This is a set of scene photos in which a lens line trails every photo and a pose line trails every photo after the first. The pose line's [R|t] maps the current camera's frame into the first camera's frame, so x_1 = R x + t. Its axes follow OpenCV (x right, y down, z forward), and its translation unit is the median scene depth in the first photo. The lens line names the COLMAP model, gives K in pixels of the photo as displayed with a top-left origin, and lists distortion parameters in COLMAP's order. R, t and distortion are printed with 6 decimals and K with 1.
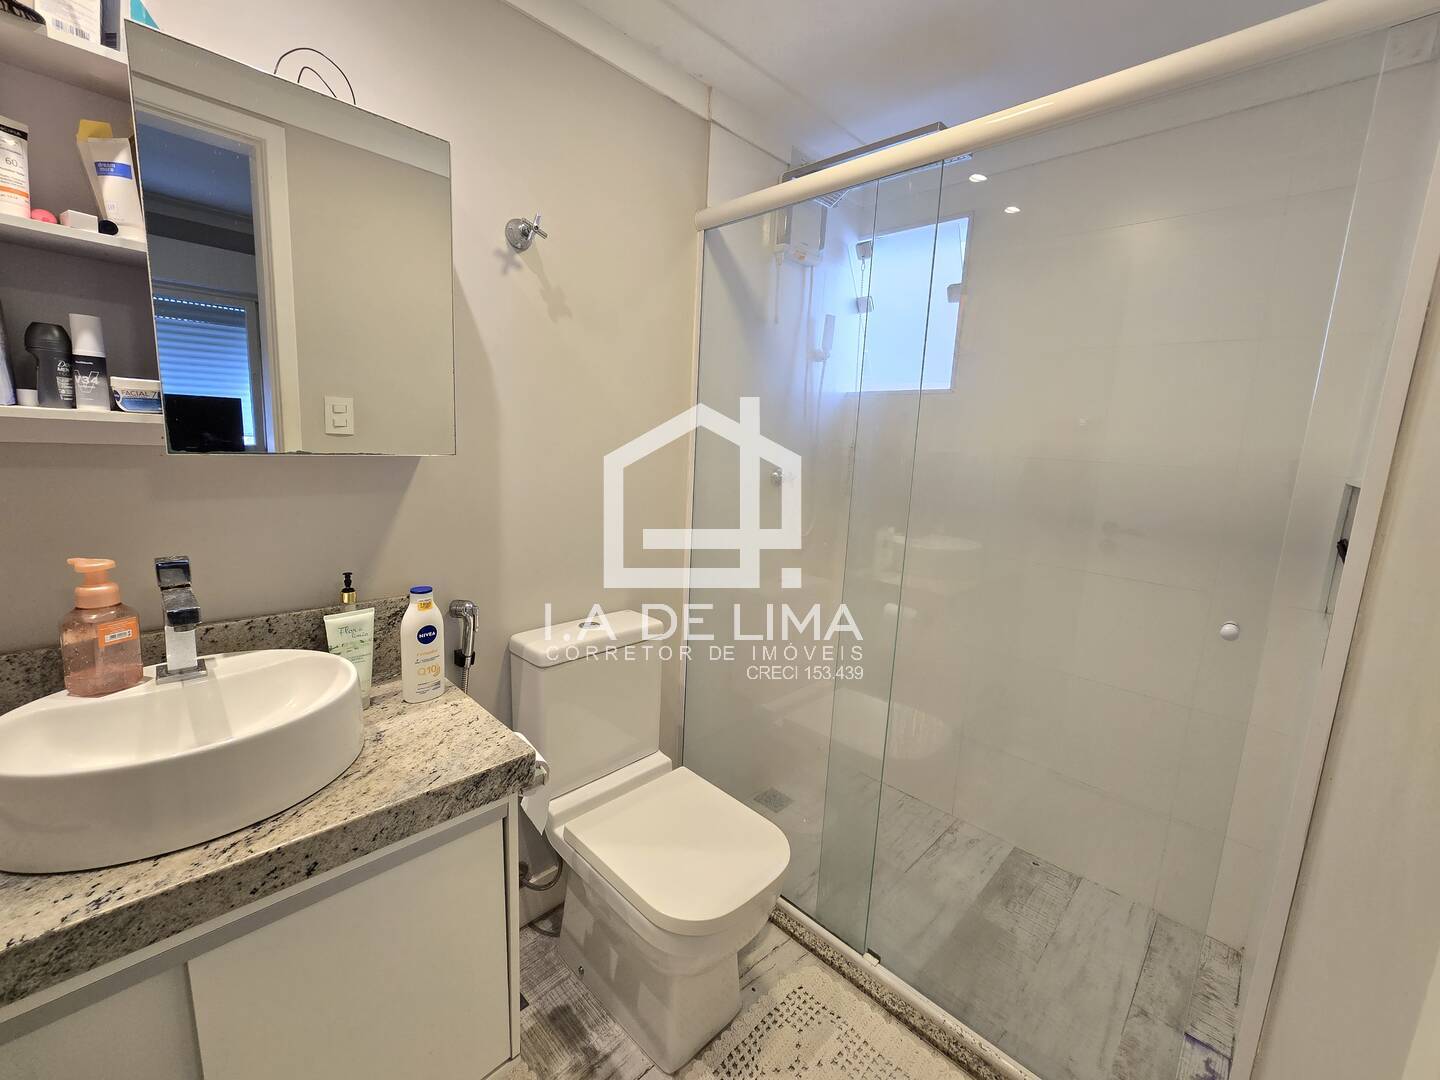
lens RADIAL K [[591.2, 0, 716.0], [0, 591.2, 529.1], [0, 0, 1]] dist [-0.003532, 0.001047]
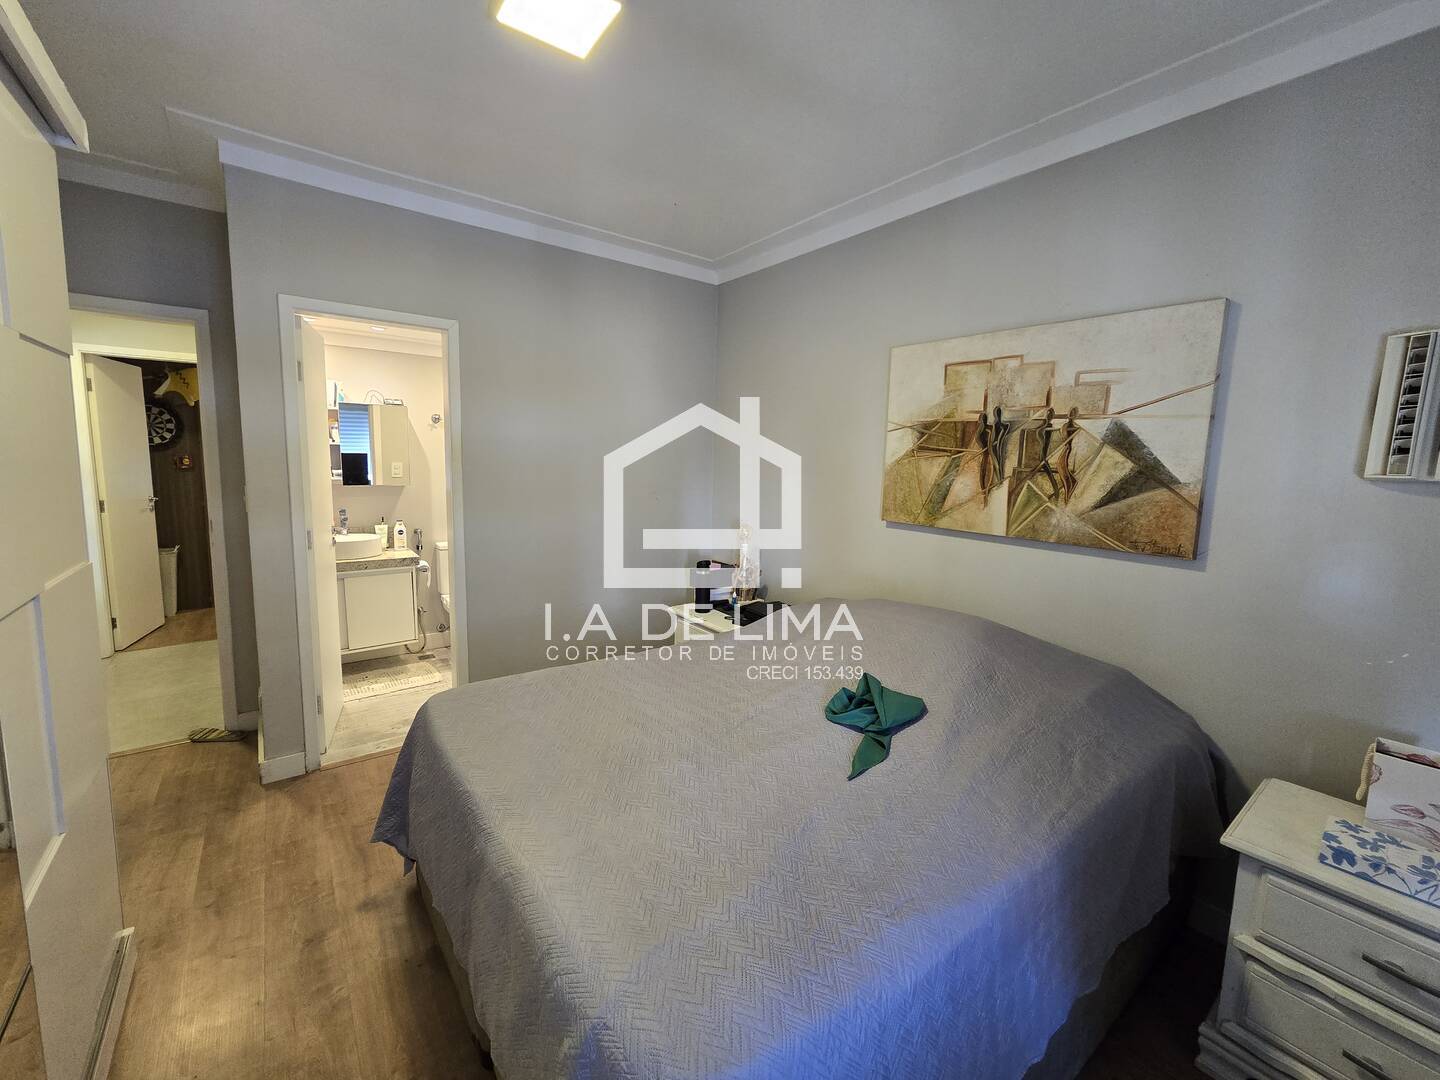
lens RADIAL K [[591.2, 0, 716.0], [0, 591.2, 529.1], [0, 0, 1]] dist [-0.003532, 0.001047]
pose [[0.988558, -0.005371, -0.150744, 2.012053], [-0.000827, 0.999158, -0.041027, 0.302149], [0.150838, 0.040682, 0.987721, -2.355195]]
